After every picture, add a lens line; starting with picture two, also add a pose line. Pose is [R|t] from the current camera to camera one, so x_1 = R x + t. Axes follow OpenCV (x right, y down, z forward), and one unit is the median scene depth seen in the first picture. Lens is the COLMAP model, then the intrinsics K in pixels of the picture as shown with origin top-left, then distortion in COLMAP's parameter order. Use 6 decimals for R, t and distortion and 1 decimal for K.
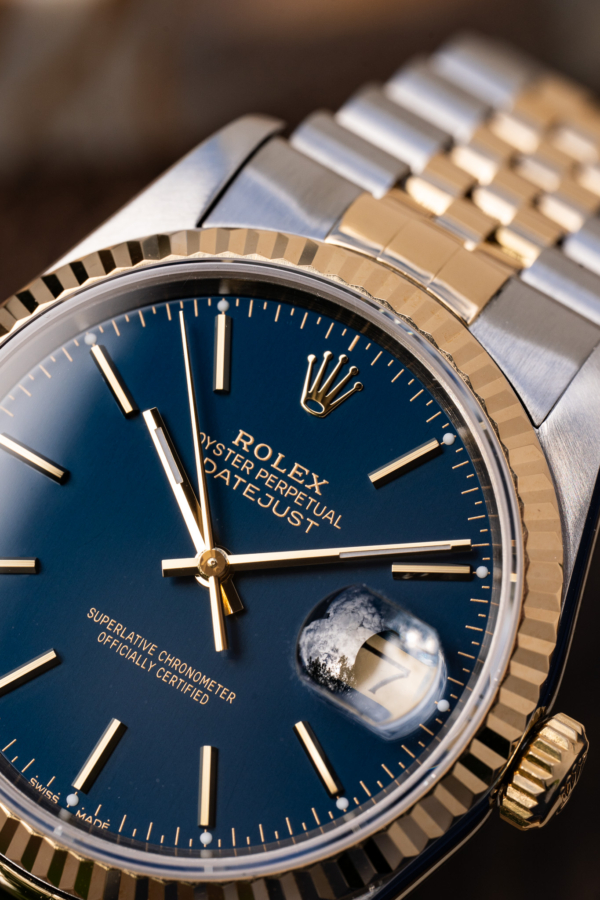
lens RADIAL K [[4703.4, 0, 300.0], [0, 4703.4, 450.0], [0, 0, 1]] dist [1.720731, -0.024812]
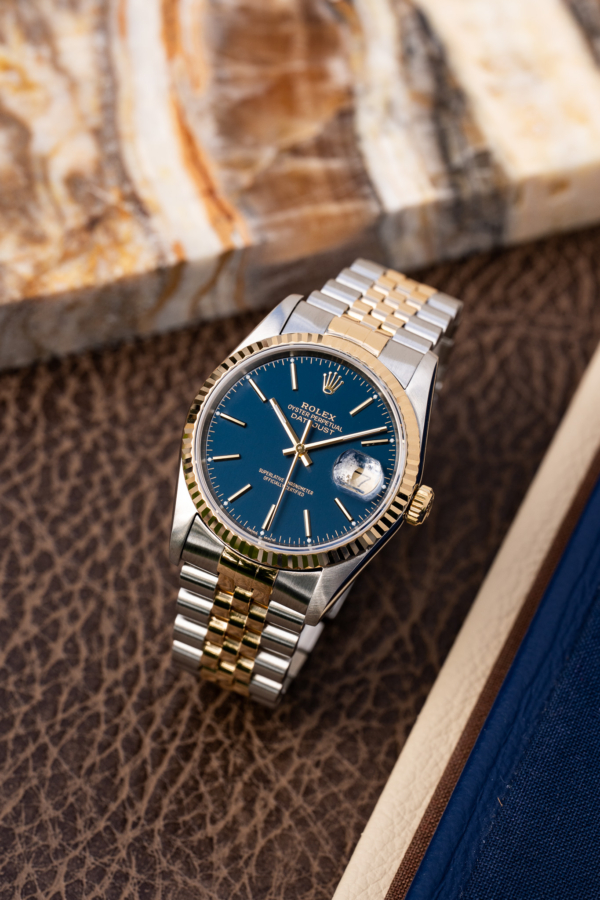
lens RADIAL K [[4102.9, 0, 300.0], [0, 4102.9, 450.0], [0, 0, 1]] dist [1.659062, -6.530030]
pose [[0.992768, -0.113871, 0.038019, -0.114836], [0.114686, 0.993201, -0.019973, 0.075641], [-0.035486, 0.024189, 0.999077, -1.530515]]
